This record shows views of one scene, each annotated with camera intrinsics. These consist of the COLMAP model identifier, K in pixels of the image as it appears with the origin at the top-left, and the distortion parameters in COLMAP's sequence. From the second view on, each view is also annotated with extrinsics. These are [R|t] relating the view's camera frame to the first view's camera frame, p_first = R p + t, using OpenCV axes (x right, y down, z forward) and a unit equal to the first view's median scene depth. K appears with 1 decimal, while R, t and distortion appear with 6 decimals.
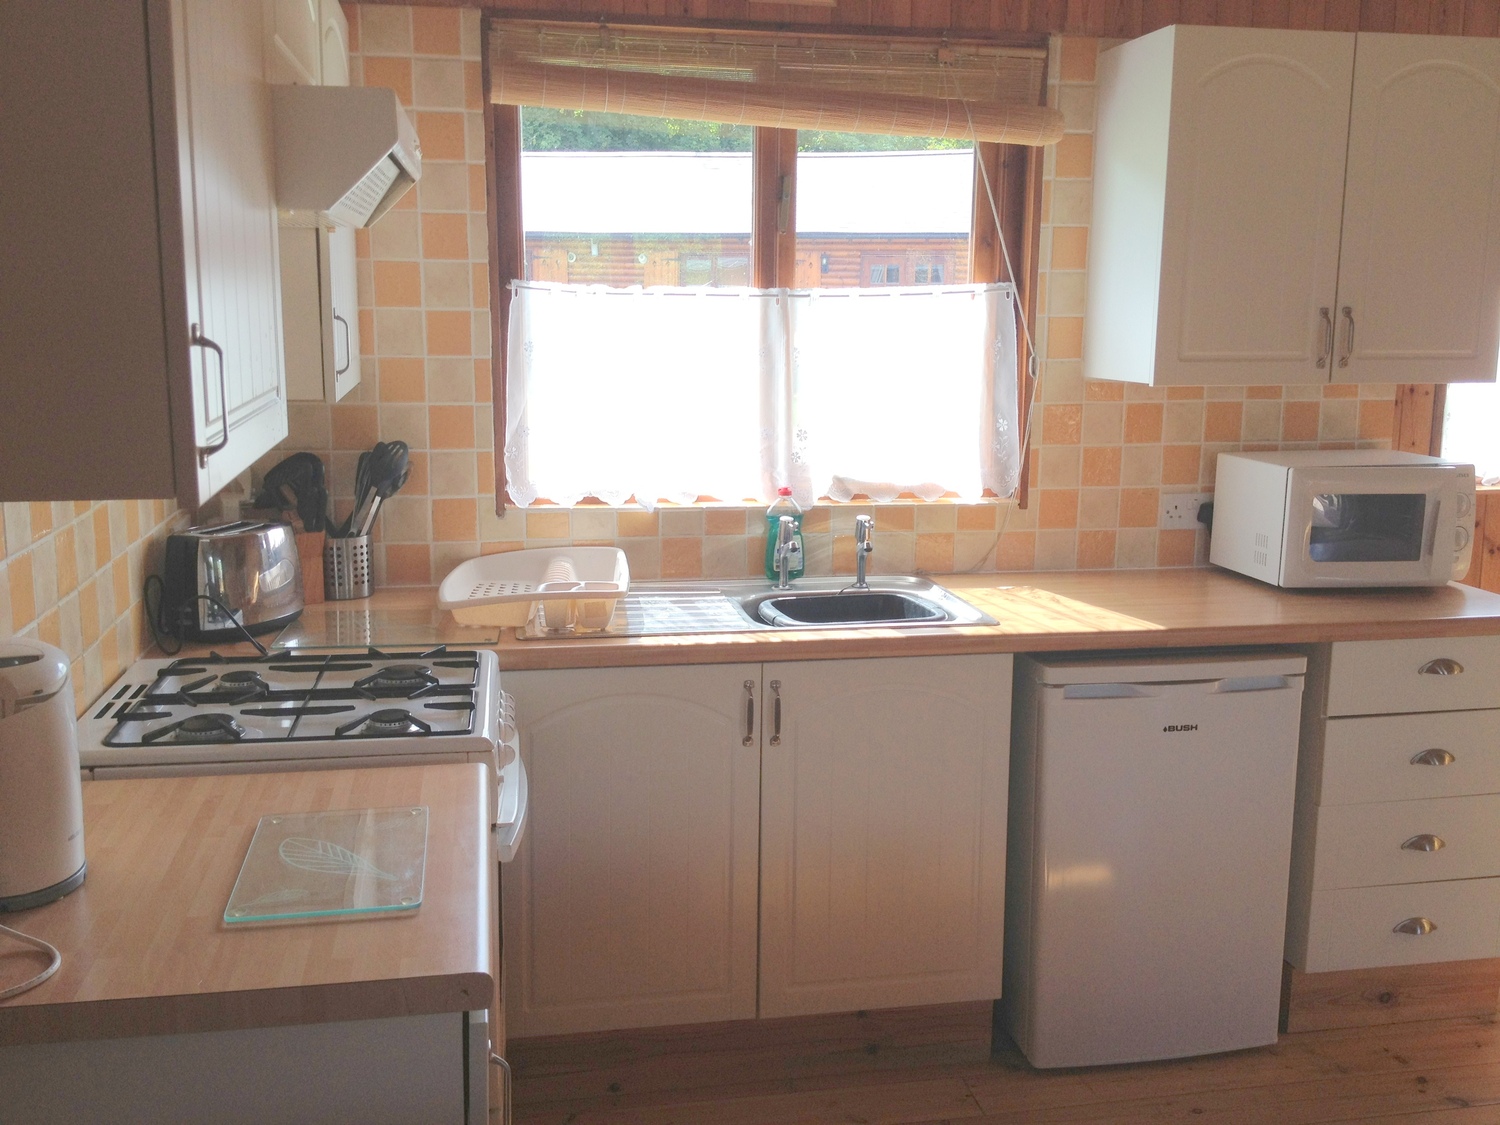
lens RADIAL K [[1426.5, 0, 744.0], [0, 1426.5, 558.3], [0, 0, 1]] dist [0.142932, -0.367672]
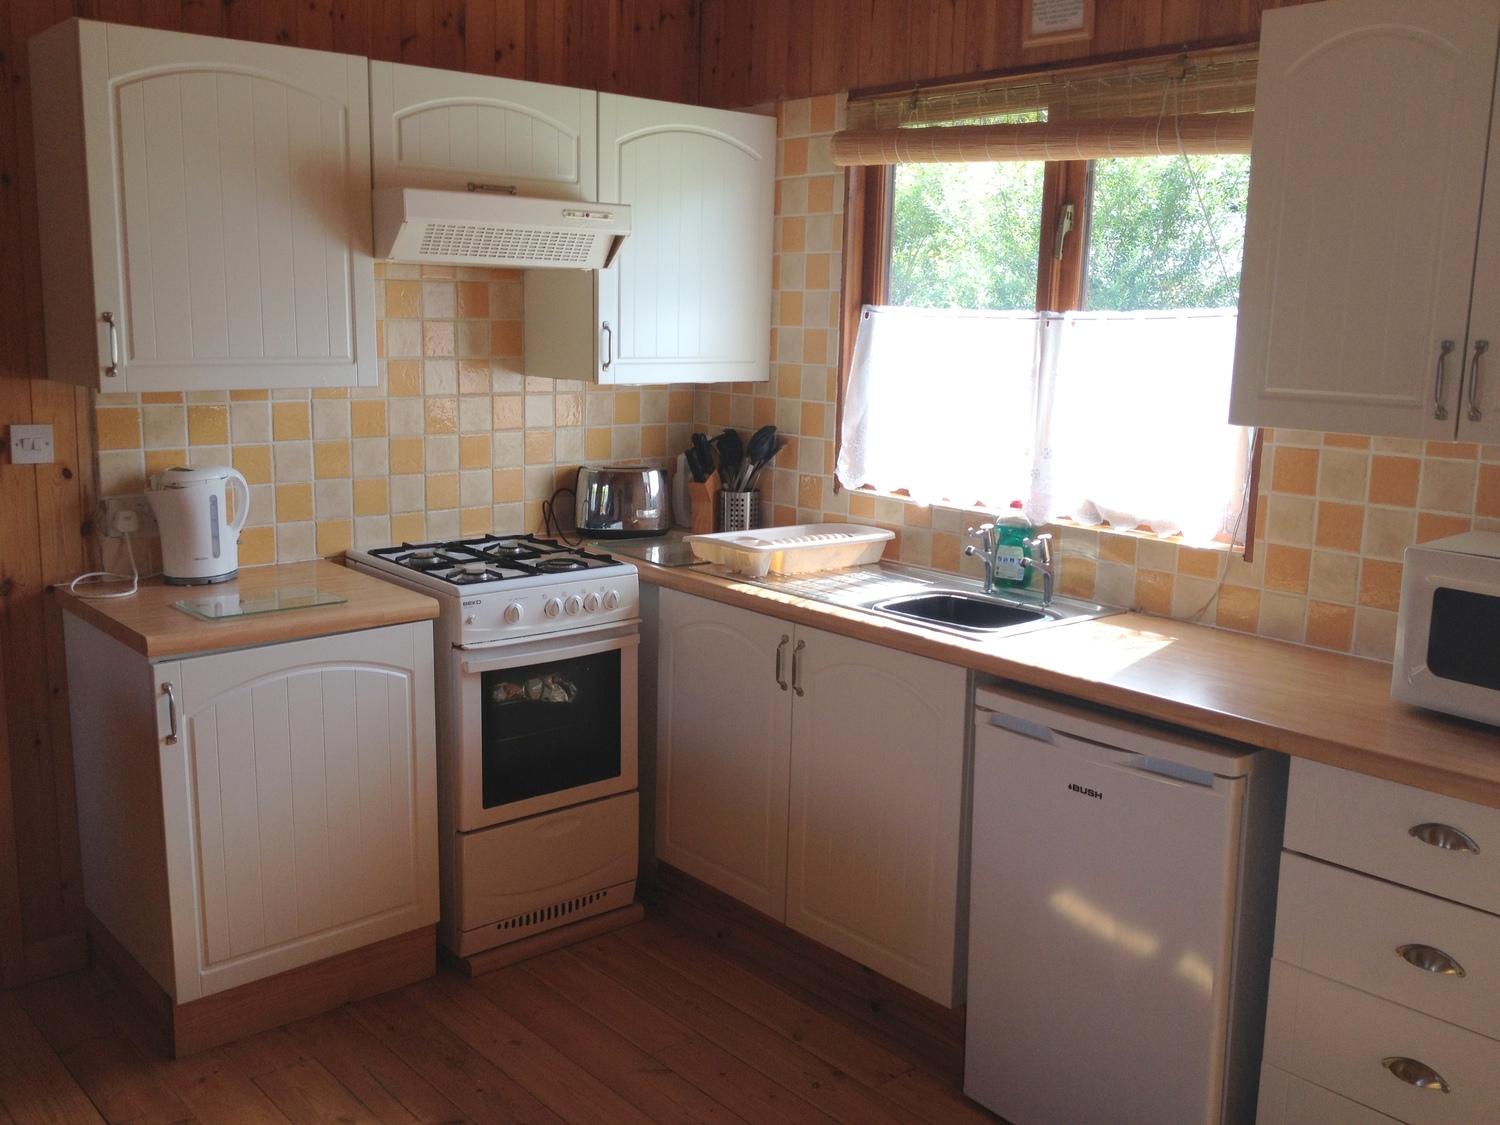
lens RADIAL K [[1426.5, 0, 744.0], [0, 1426.5, 558.3], [0, 0, 1]] dist [0.142932, -0.367672]
pose [[0.496153, 0.150448, -0.855101, 0.878850], [-0.174494, 0.982056, 0.071538, -0.050331], [0.850520, 0.113716, 0.513502, 0.305777]]
